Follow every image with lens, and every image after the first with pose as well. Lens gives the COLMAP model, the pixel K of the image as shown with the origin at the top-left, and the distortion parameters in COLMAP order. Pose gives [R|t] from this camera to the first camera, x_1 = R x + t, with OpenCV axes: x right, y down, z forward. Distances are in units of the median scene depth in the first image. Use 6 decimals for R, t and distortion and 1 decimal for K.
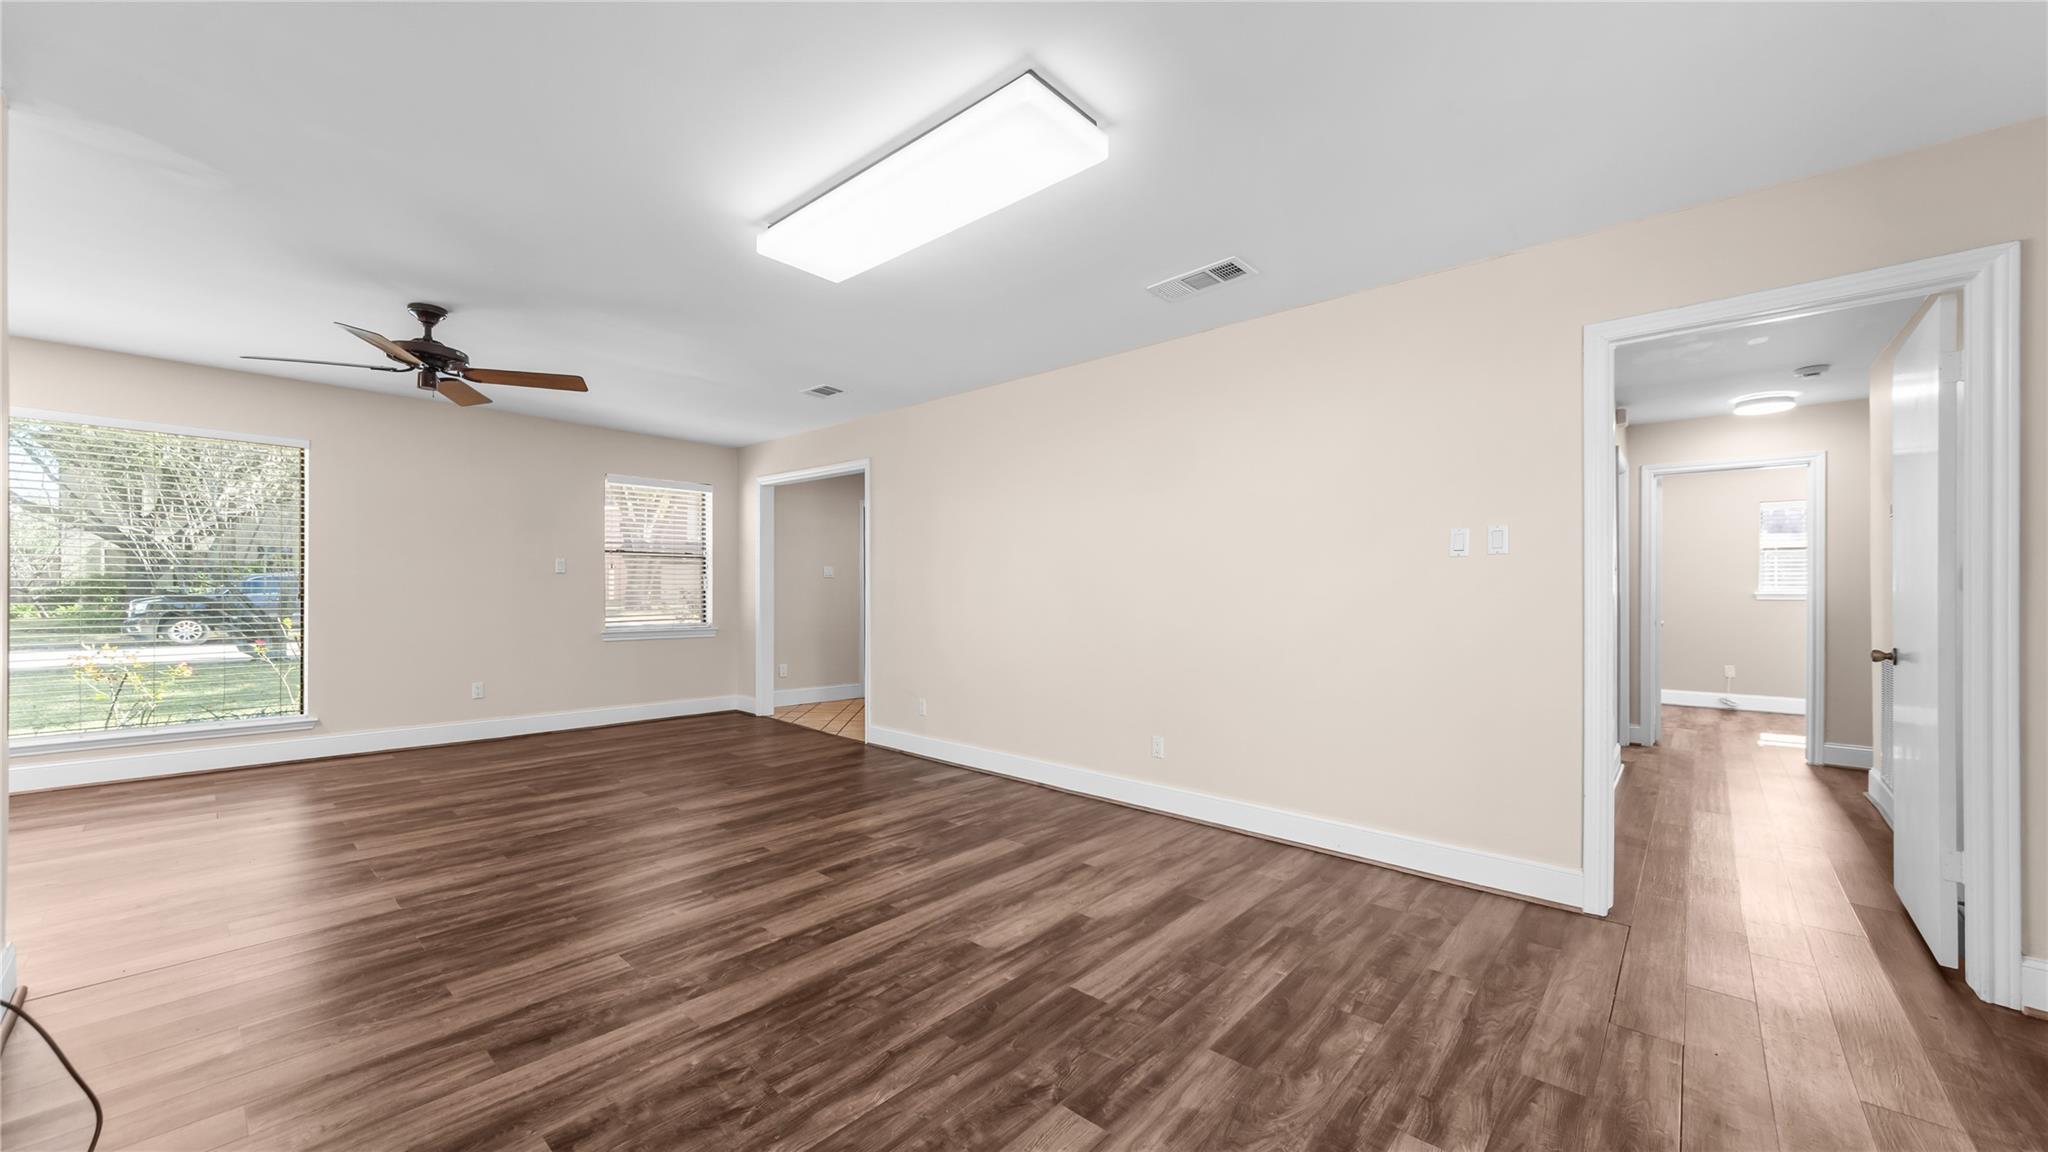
lens RADIAL K [[733.4, 0, 1026.4], [0, 733.4, 602.3], [0, 0, 1]] dist [0.000508, 0.000035]
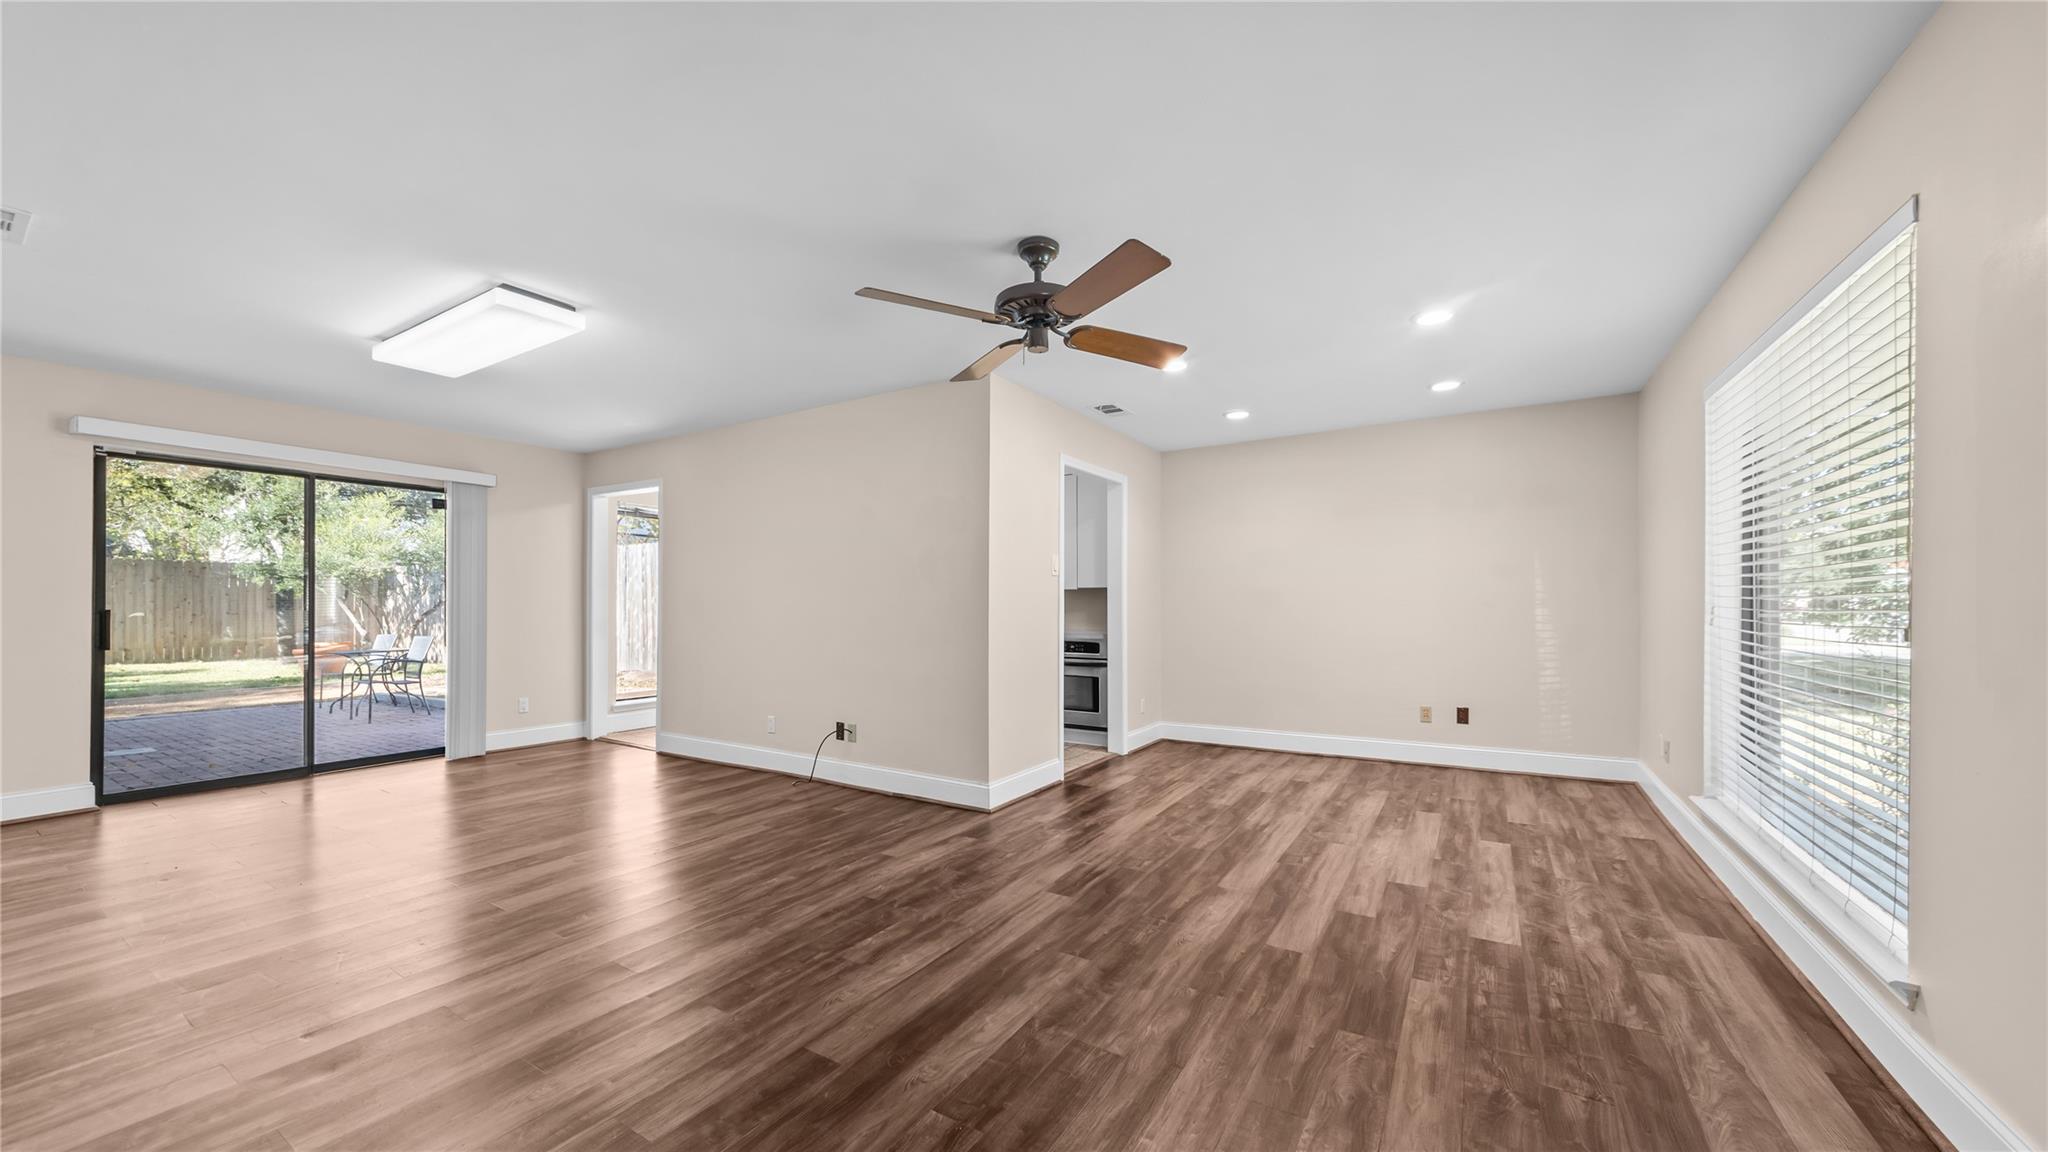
lens RADIAL K [[733.4, 0, 1026.4], [0, 733.4, 602.3], [0, 0, 1]] dist [0.000508, 0.000035]
pose [[-0.987747, -0.005288, -0.155975, -0.768059], [-0.005783, 0.999980, 0.002724, -0.026694], [0.155957, 0.003592, -0.987757, 1.963313]]
